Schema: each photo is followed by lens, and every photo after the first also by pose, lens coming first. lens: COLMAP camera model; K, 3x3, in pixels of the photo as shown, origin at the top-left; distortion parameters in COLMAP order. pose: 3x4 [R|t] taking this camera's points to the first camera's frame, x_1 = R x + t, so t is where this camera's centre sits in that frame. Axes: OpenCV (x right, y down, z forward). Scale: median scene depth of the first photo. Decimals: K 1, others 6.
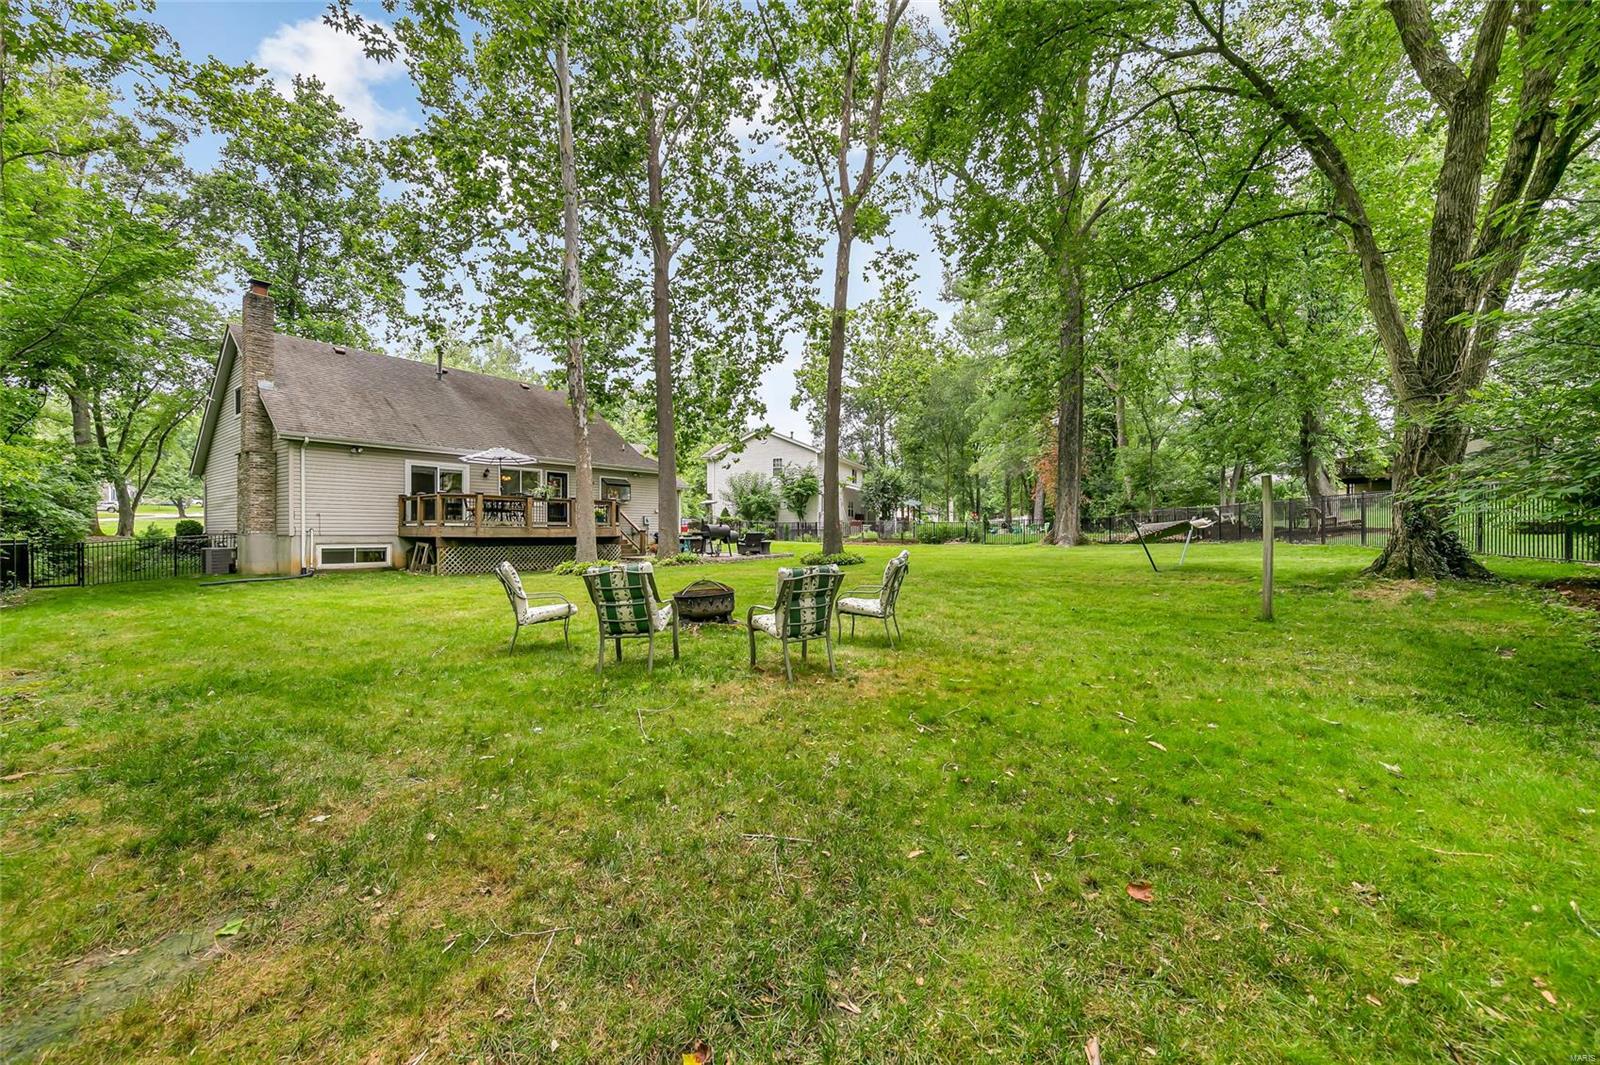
lens RADIAL K [[620.4, 0, 800.0], [0, 620.4, 532.5], [0, 0, 1]] dist [0.001132, 0.000024]
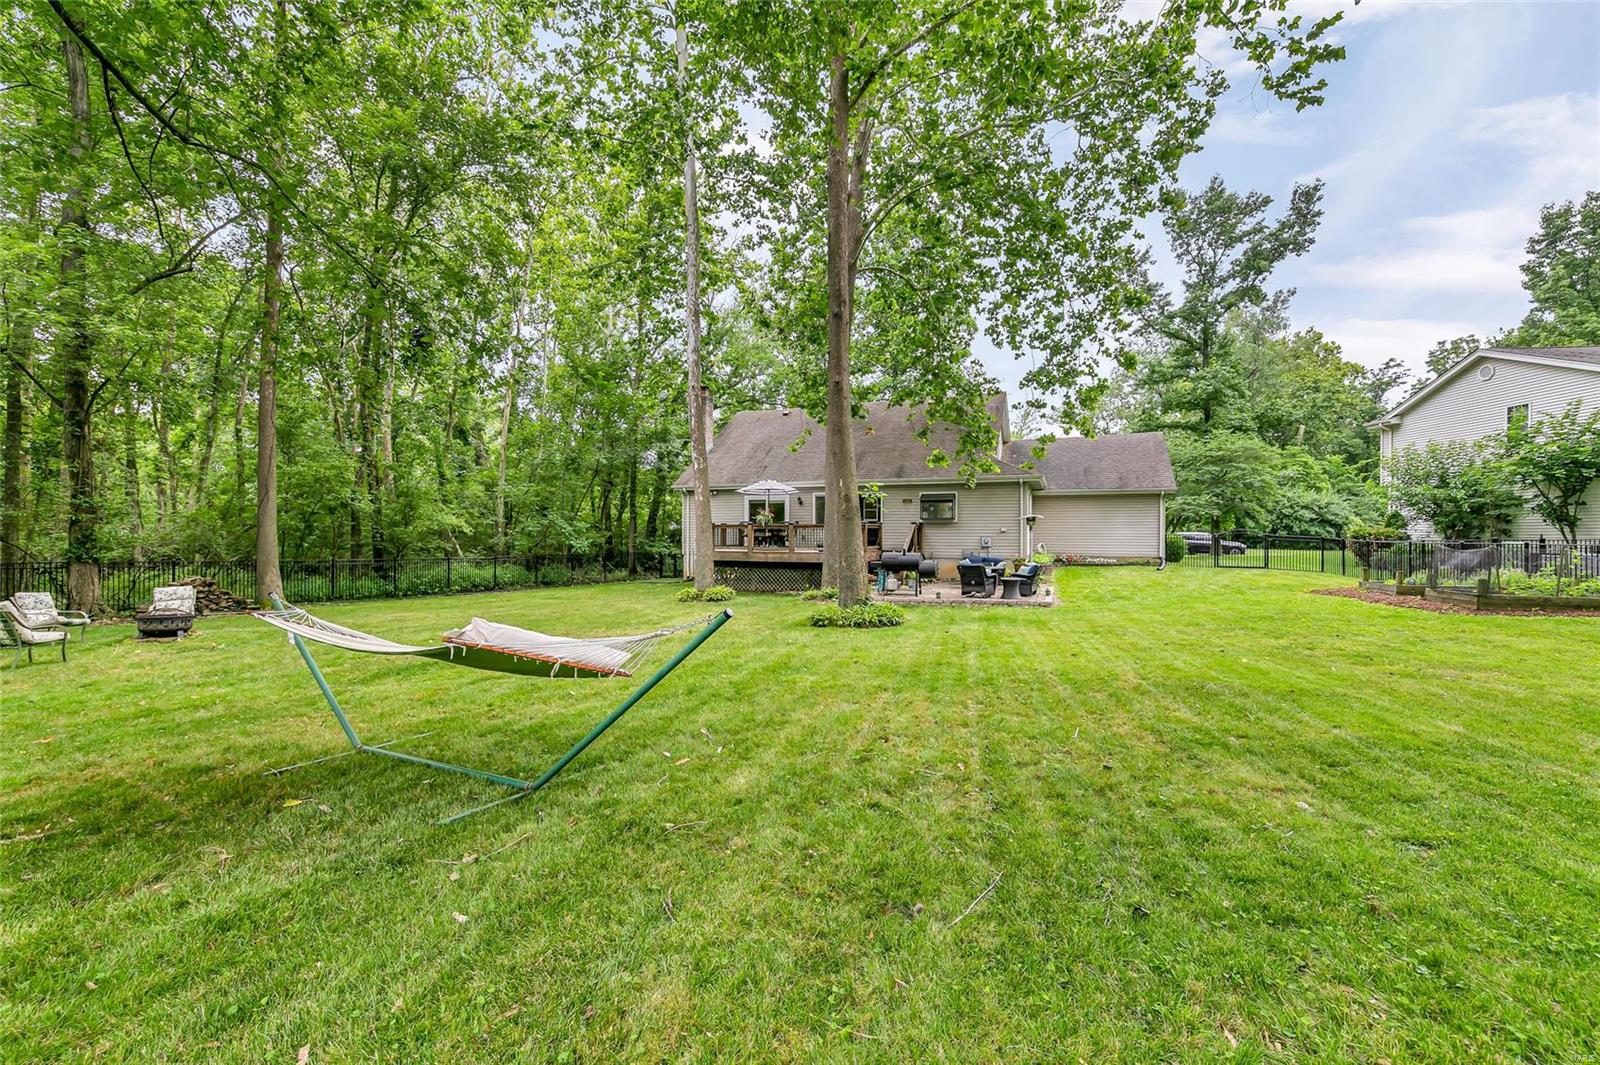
lens RADIAL K [[620.4, 0, 800.0], [0, 620.4, 532.5], [0, 0, 1]] dist [0.001132, 0.000024]
pose [[0.262364, -0.002550, -0.964966, 0.293550], [-0.003397, 0.999988, -0.003566, -0.017380], [0.964963, 0.004213, 0.262352, 0.345866]]
